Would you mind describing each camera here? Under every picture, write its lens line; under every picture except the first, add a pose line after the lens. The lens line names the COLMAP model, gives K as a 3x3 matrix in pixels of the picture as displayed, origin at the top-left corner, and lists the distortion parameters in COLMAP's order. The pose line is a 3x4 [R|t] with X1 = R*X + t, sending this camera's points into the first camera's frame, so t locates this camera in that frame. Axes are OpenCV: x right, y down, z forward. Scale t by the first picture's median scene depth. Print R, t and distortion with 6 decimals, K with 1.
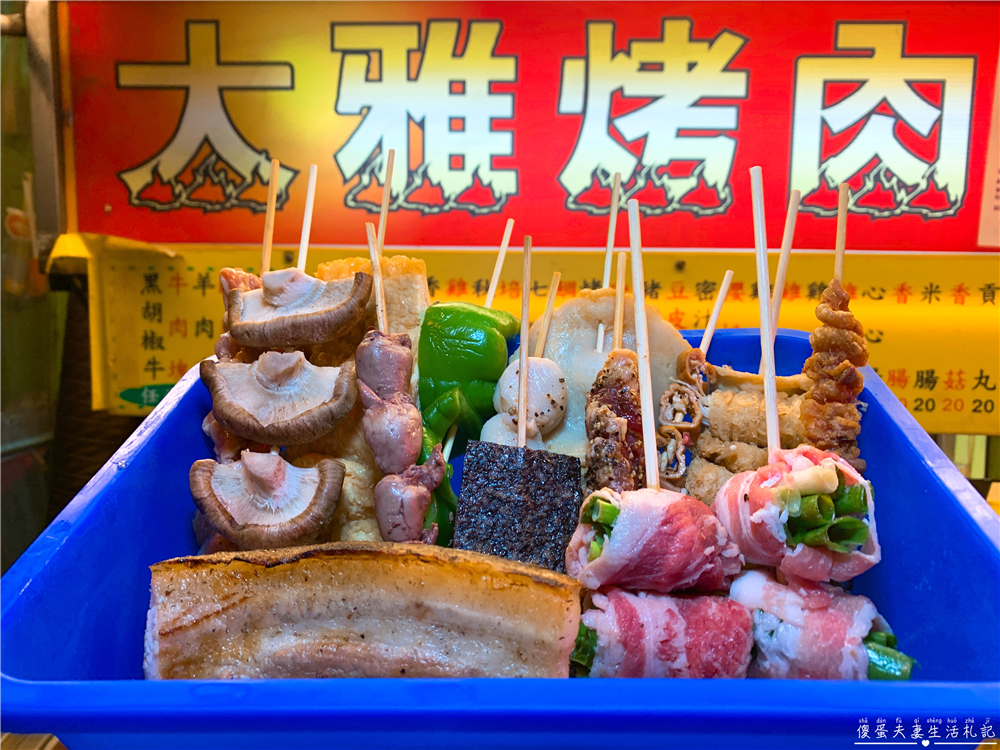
lens RADIAL K [[781.7, 0, 500.0], [0, 781.7, 375.0], [0, 0, 1]] dist [0.000146, 0.004863]
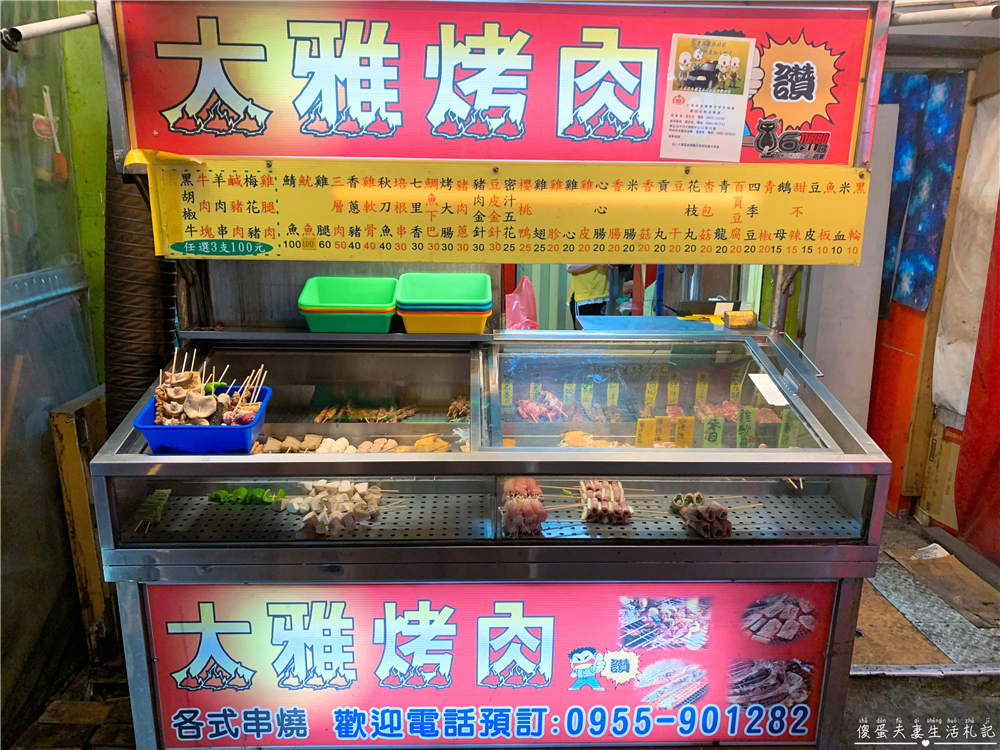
lens RADIAL K [[781.7, 0, 500.0], [0, 781.7, 375.0], [0, 0, 1]] dist [0.000146, 0.004863]
pose [[0.997091, -0.020145, 0.073513, 0.100085], [0.008300, 0.987403, 0.158009, 0.039850], [-0.075770, -0.156939, 0.984697, -0.804968]]
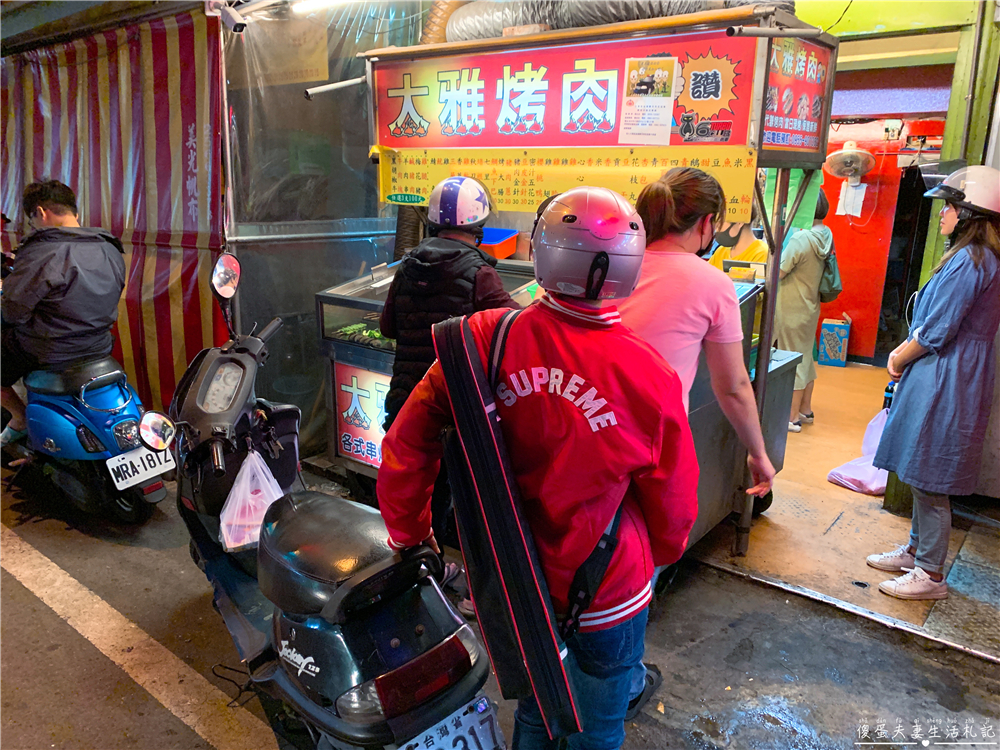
lens RADIAL K [[781.7, 0, 500.0], [0, 781.7, 375.0], [0, 0, 1]] dist [0.000146, 0.004863]
pose [[0.806488, 0.147358, -0.572593, 1.878288], [-0.062834, 0.984321, 0.164817, 0.190451], [0.587902, -0.096944, 0.803102, -1.399013]]
